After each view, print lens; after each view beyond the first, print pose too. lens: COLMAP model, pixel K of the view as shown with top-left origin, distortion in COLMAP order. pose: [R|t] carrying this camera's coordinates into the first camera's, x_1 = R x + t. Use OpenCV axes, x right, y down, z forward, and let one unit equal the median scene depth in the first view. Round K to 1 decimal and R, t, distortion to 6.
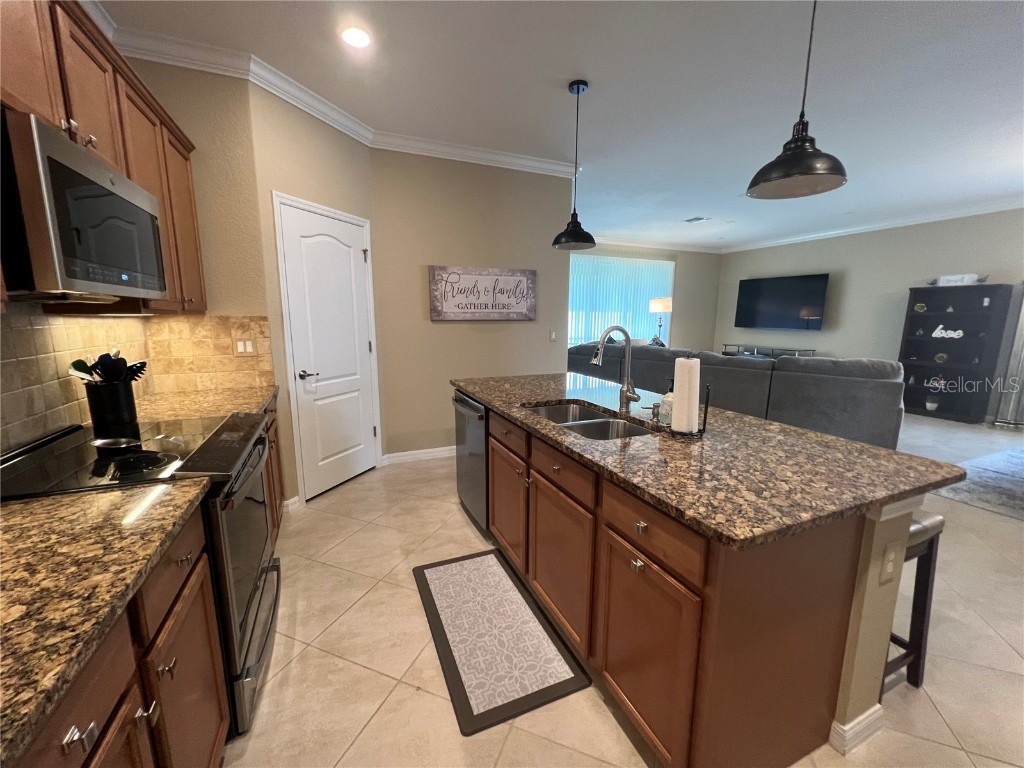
lens RADIAL K [[411.3, 0, 512.3], [0, 411.3, 387.6], [0, 0, 1]] dist [-0.003232, 0.000987]
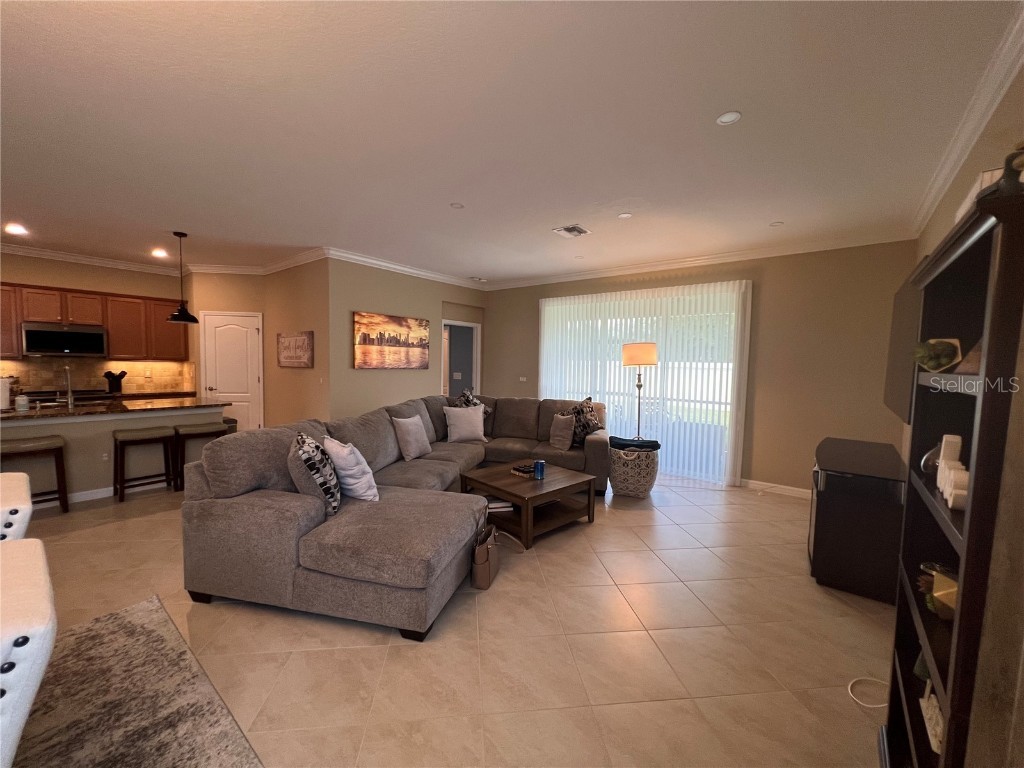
lens RADIAL K [[411.6, 0, 512.9], [0, 411.6, 386.9], [0, 0, 1]] dist [-0.000945, 0.000652]
pose [[0.468544, 0.060565, -0.881362, 5.124866], [-0.169319, 0.985309, -0.022304, -0.619911], [0.867063, 0.159681, 0.471915, 3.188614]]
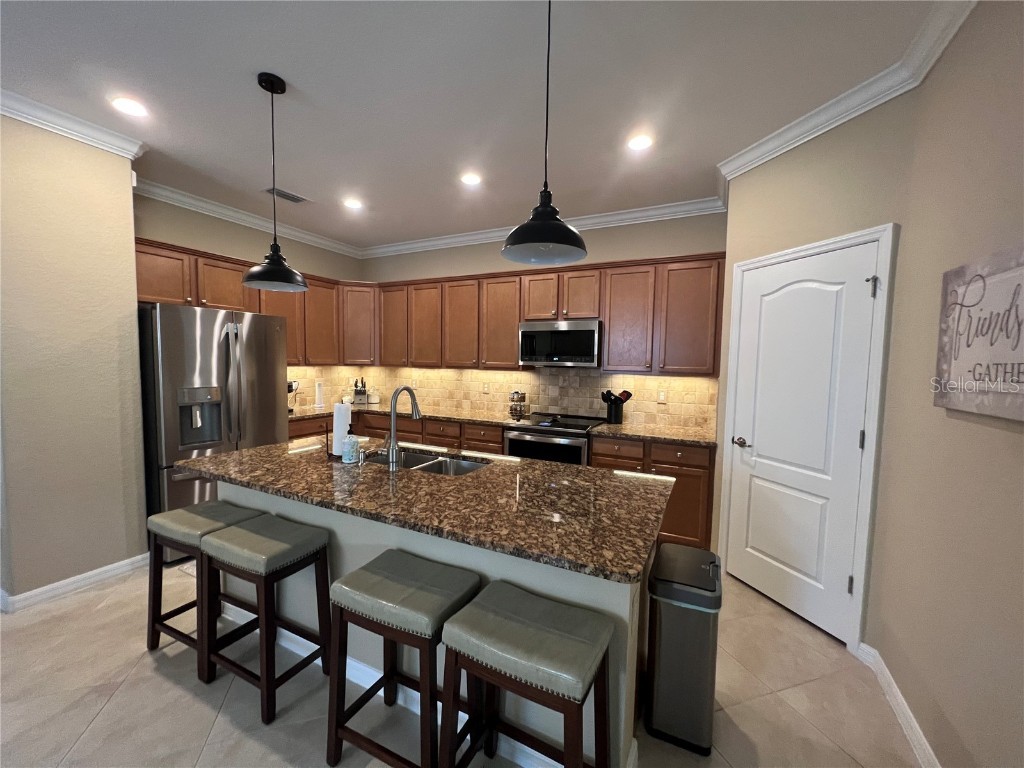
lens RADIAL K [[411.3, 0, 512.5], [0, 411.3, 386.2], [0, 0, 1]] dist [-0.003232, 0.000987]
pose [[-0.766694, 0.022256, -0.641627, 1.154263], [-0.131745, 0.972676, 0.191164, -0.623639], [0.628350, 0.231096, -0.742813, 3.136672]]
